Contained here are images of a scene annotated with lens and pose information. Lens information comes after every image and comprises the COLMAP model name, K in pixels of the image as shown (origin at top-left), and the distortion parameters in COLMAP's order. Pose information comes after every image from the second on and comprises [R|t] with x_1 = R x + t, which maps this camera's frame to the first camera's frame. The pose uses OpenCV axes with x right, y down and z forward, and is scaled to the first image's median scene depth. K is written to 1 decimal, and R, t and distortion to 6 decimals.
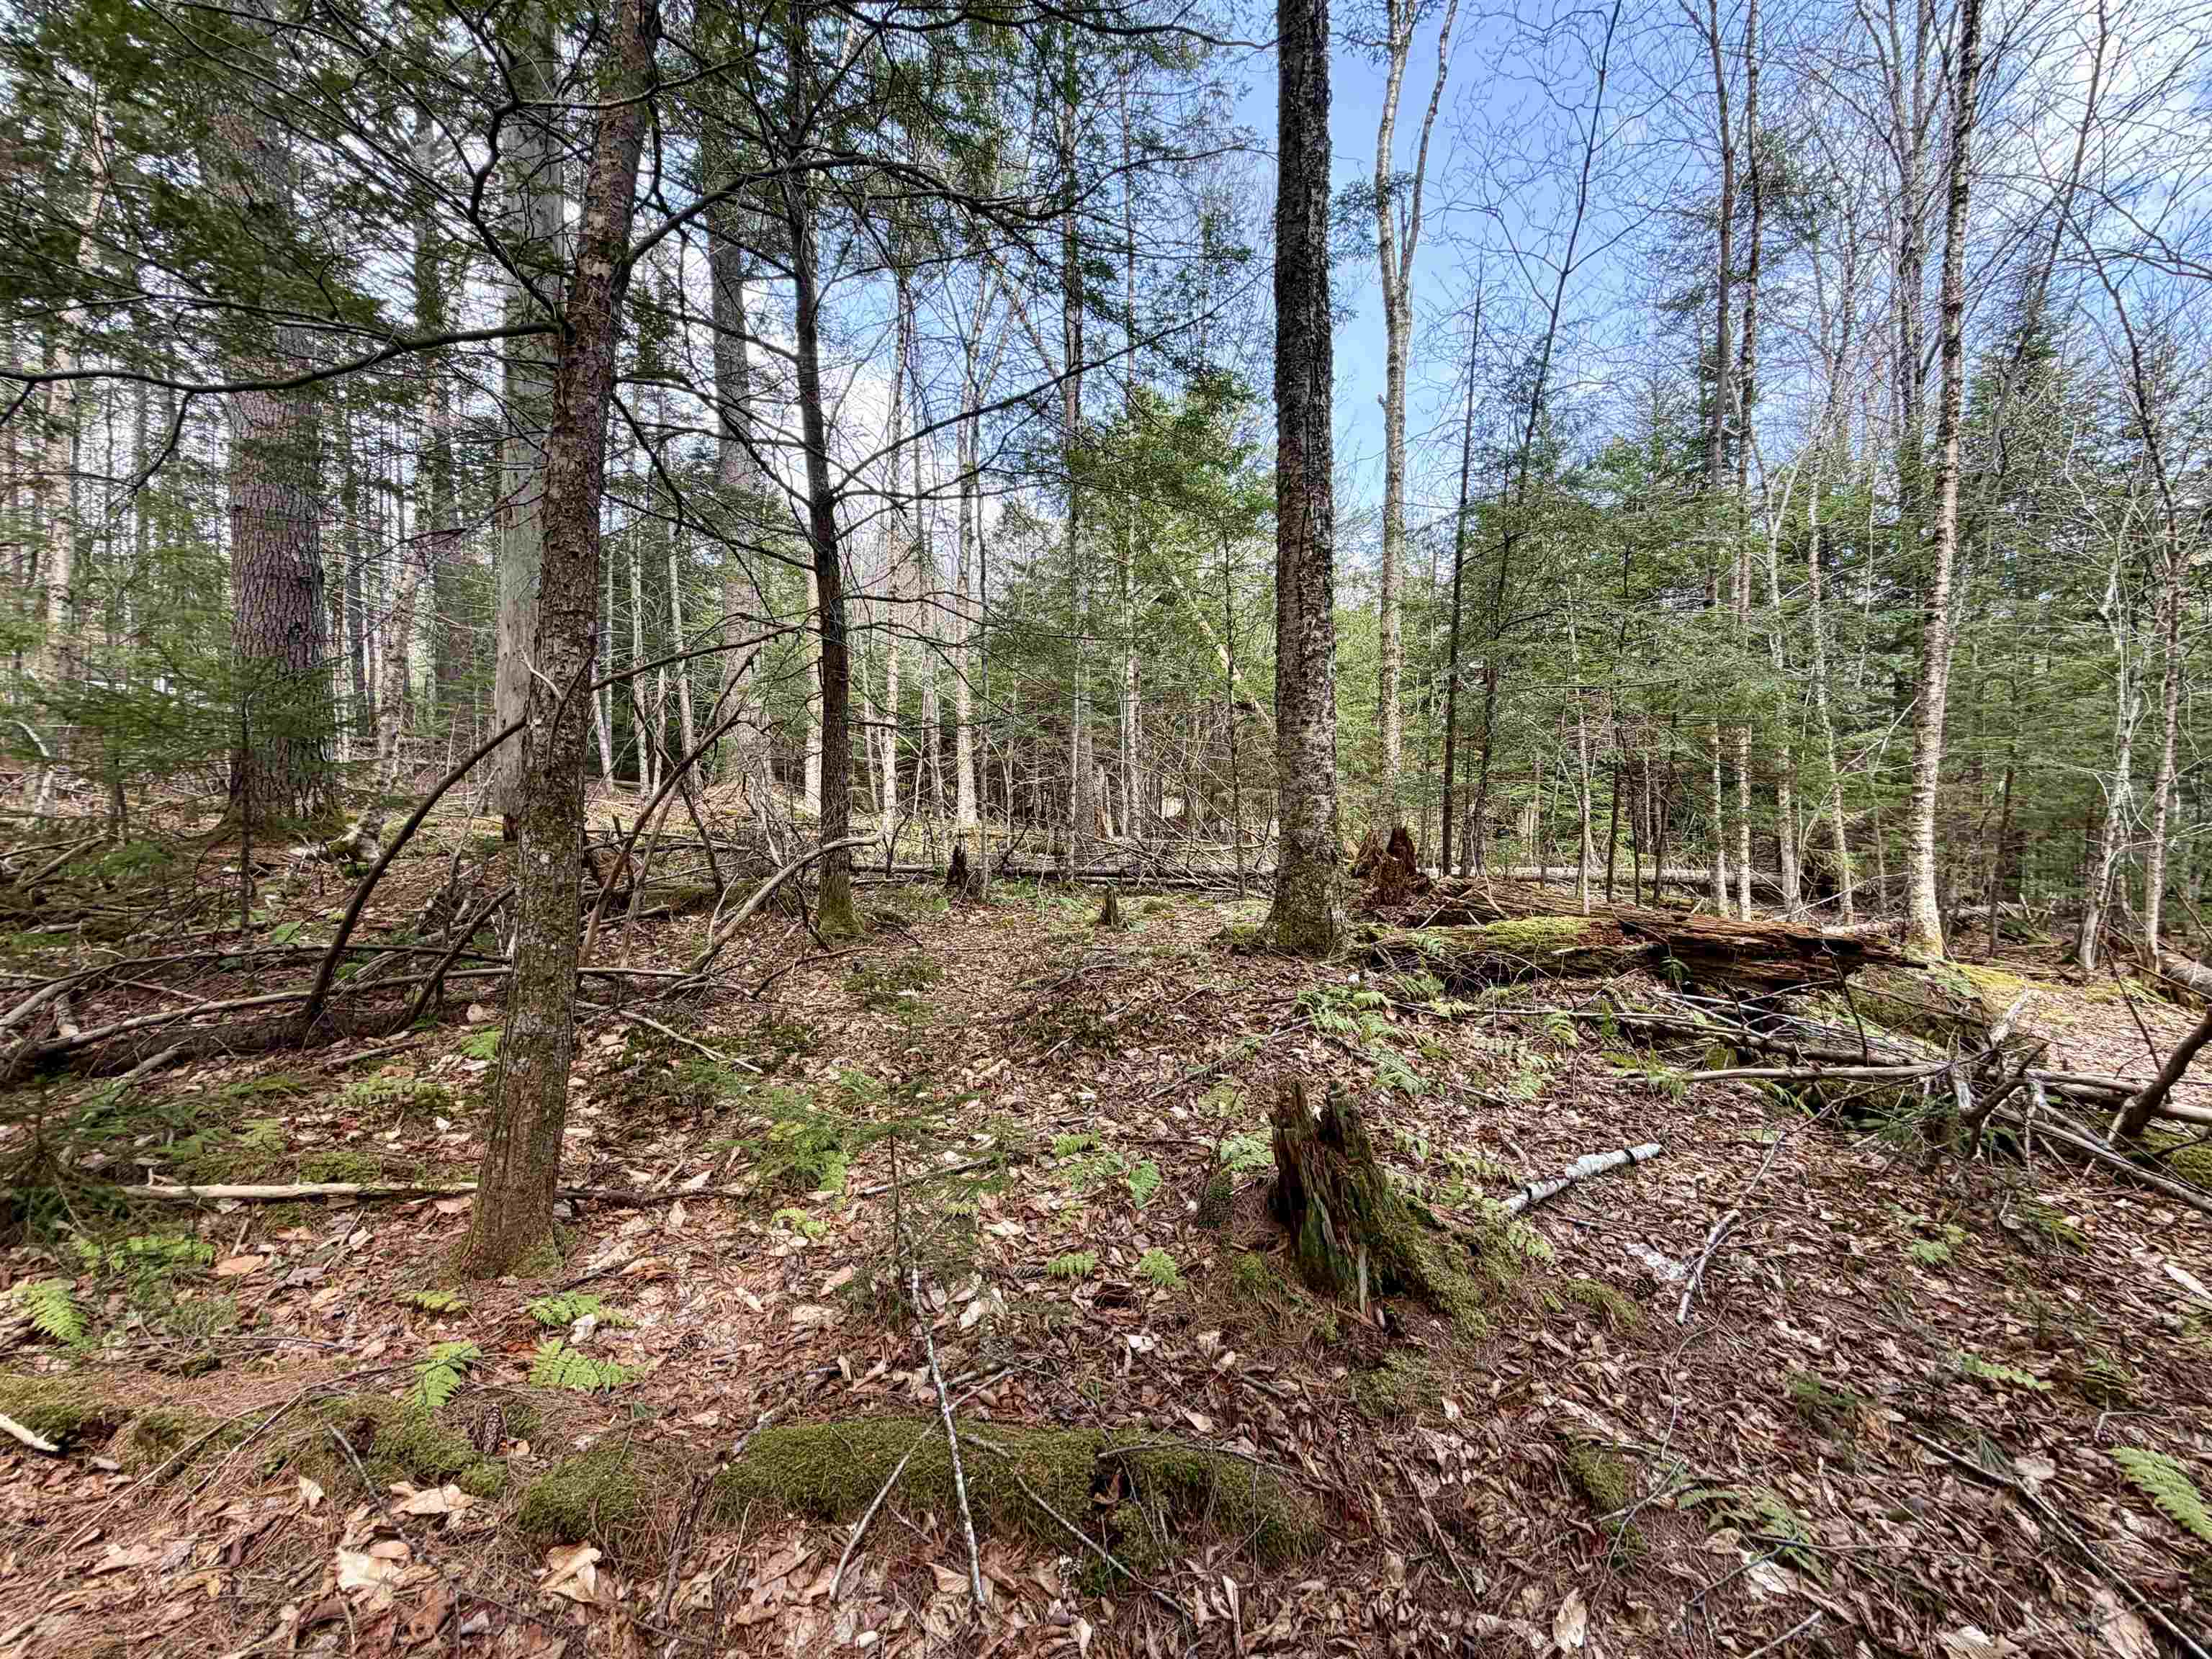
lens RADIAL K [[882.4, 0, 1100.2], [0, 882.4, 831.7], [0, 0, 1]] dist [0.000268, 0.000108]
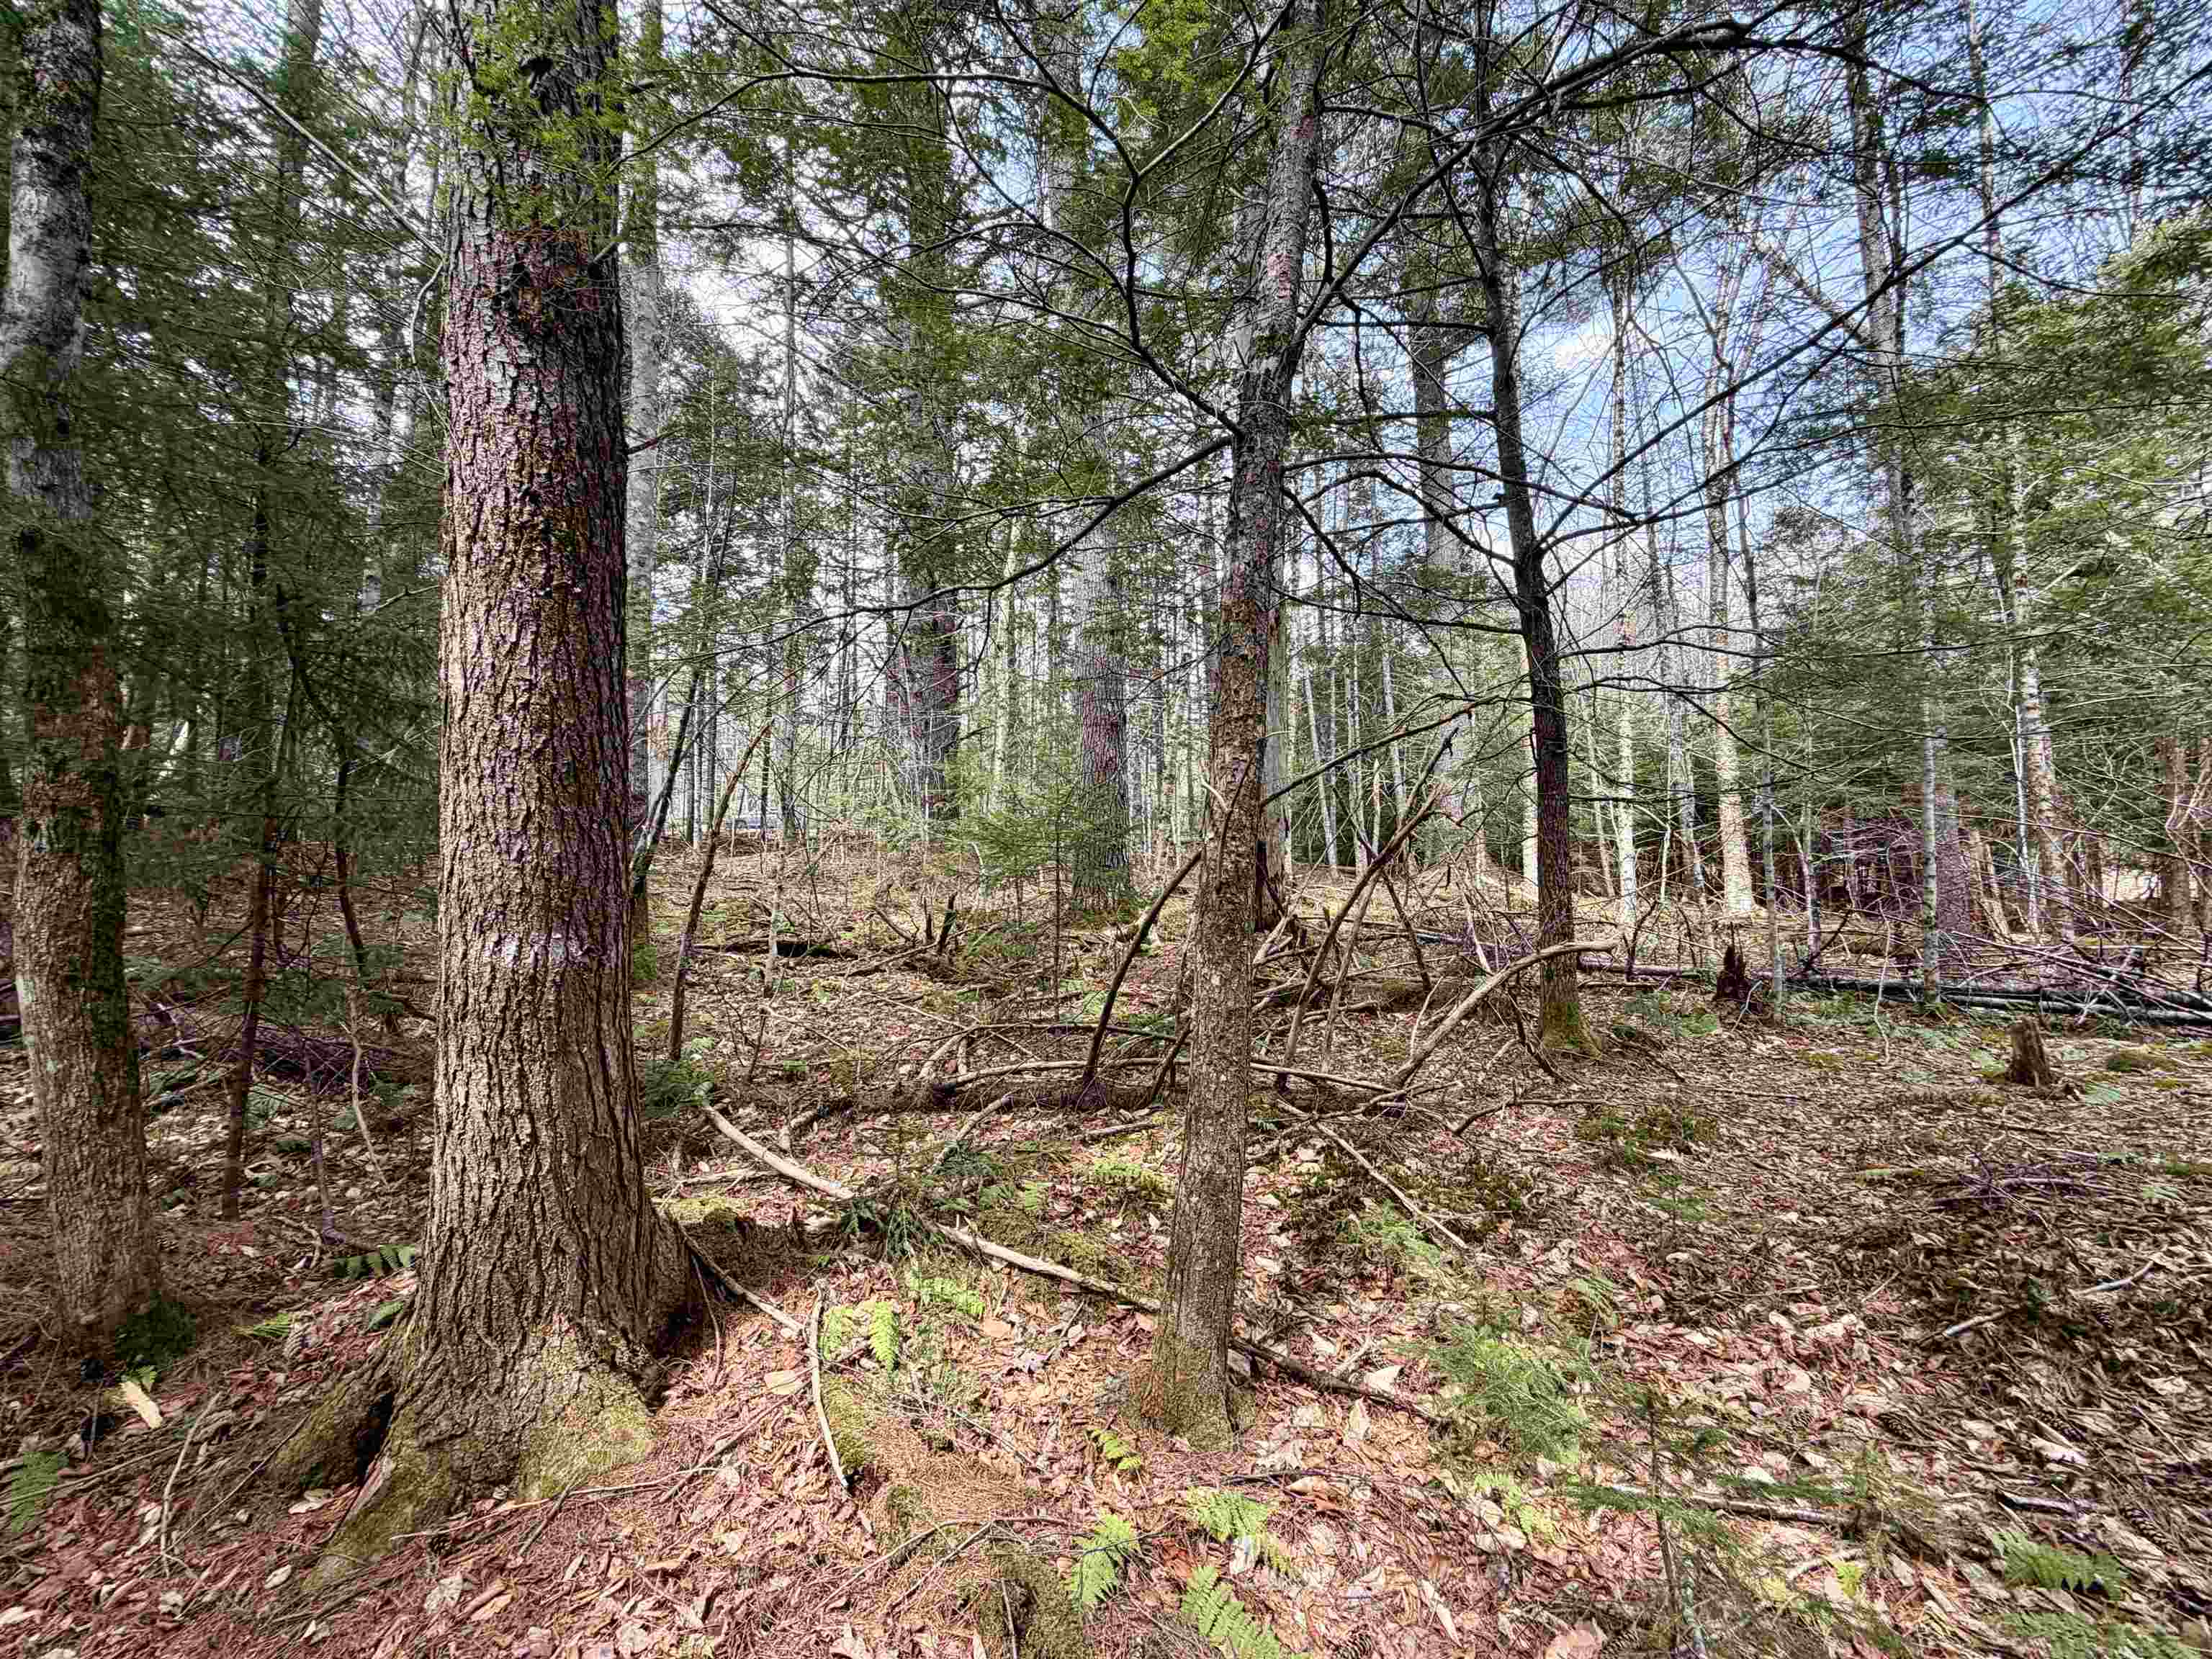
lens RADIAL K [[882.4, 0, 1100.2], [0, 882.4, 831.7], [0, 0, 1]] dist [0.000268, 0.000108]
pose [[0.716271, -0.054118, -0.695721, -0.024363], [-0.009262, 0.996163, -0.087024, -0.019135], [0.697761, 0.068776, 0.713022, 0.102069]]
